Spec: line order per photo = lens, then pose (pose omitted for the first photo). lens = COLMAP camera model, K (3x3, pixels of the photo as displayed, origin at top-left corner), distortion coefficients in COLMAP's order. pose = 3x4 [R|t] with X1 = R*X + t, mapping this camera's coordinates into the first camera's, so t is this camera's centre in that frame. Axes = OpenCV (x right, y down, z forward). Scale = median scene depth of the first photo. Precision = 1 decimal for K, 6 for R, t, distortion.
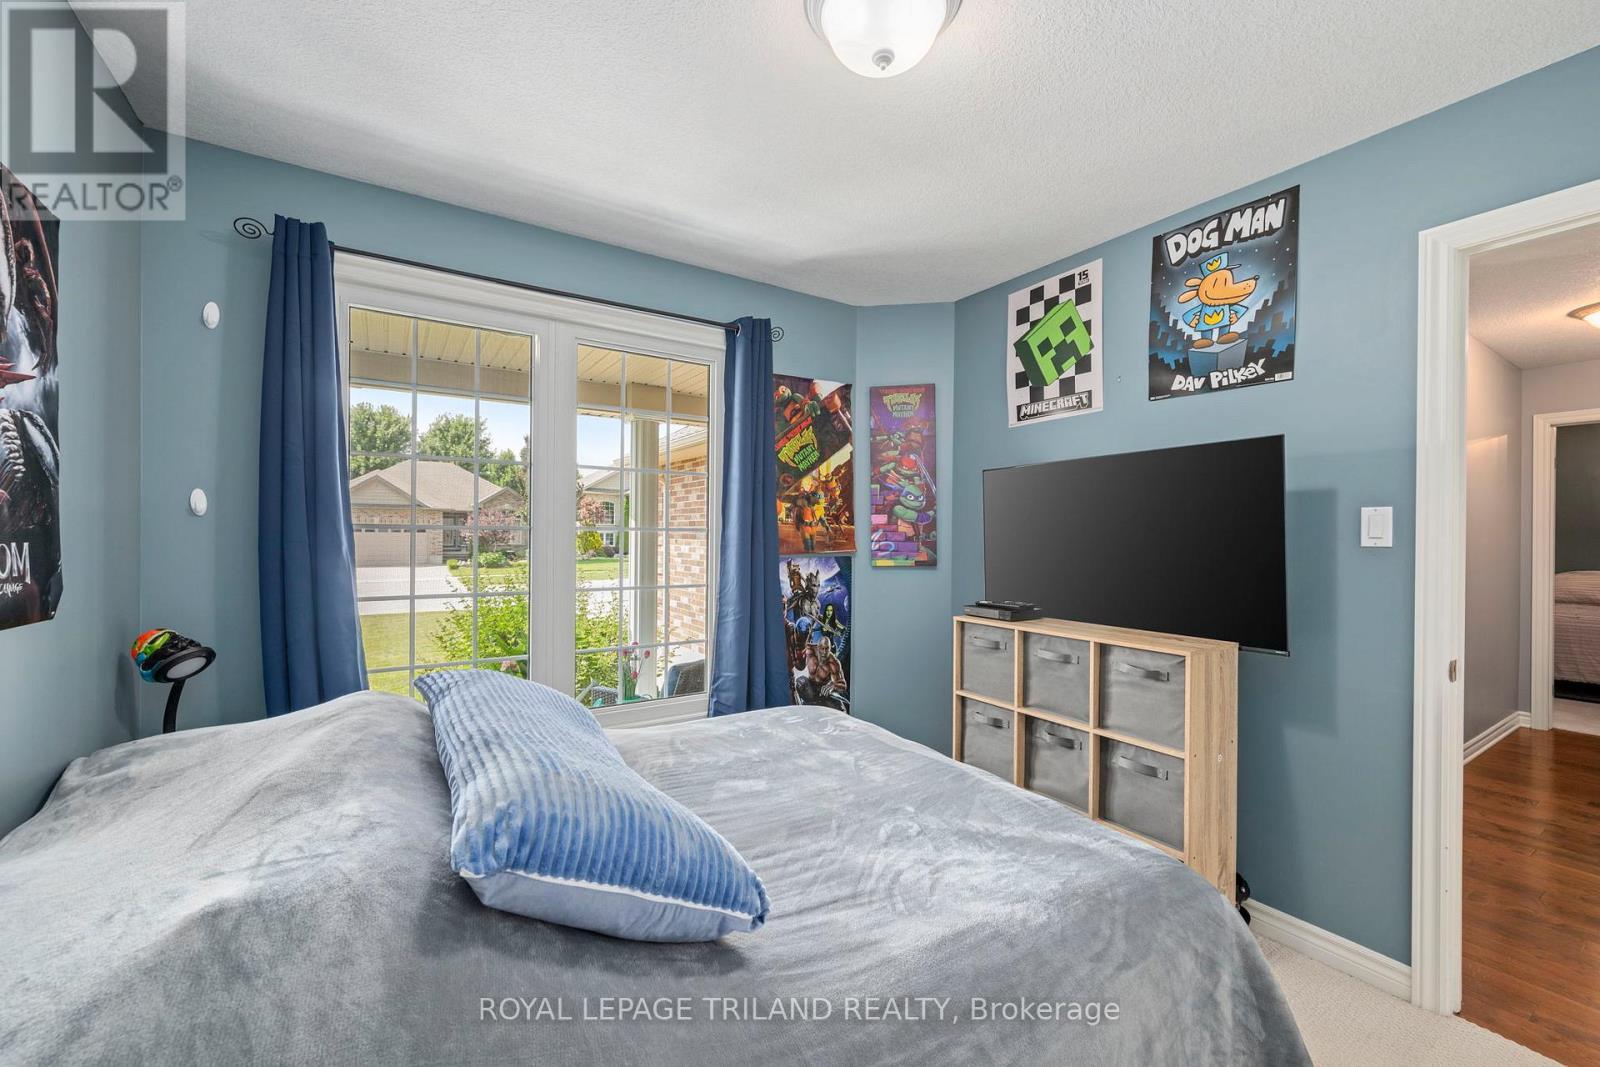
lens RADIAL K [[628.3, 0, 804.0], [0, 628.3, 531.7], [0, 0, 1]] dist [-0.001606, -0.000124]
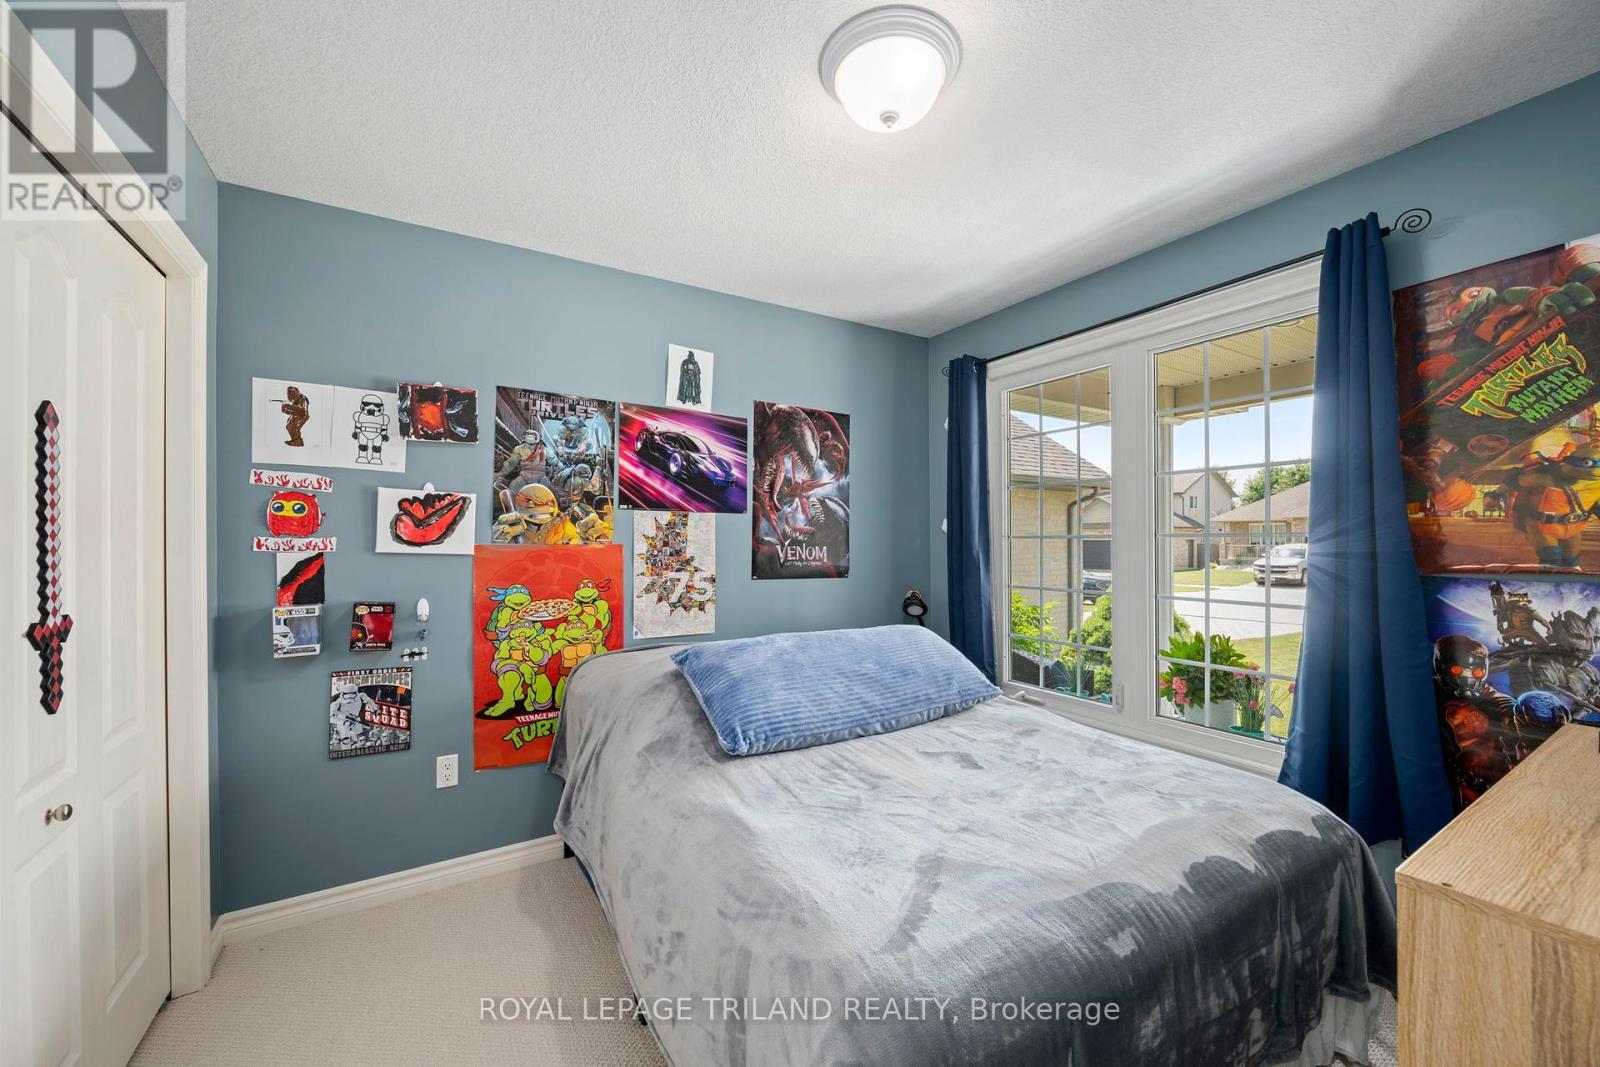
lens RADIAL K [[628.3, 0, 807.5], [0, 628.3, 545.5], [0, 0, 1]] dist [-0.001606, -0.000124]
pose [[-0.011140, -0.004184, -0.999929, 0.552639], [0.006084, 0.999972, -0.004252, 0.008839], [0.999919, -0.006131, -0.011114, 0.375726]]
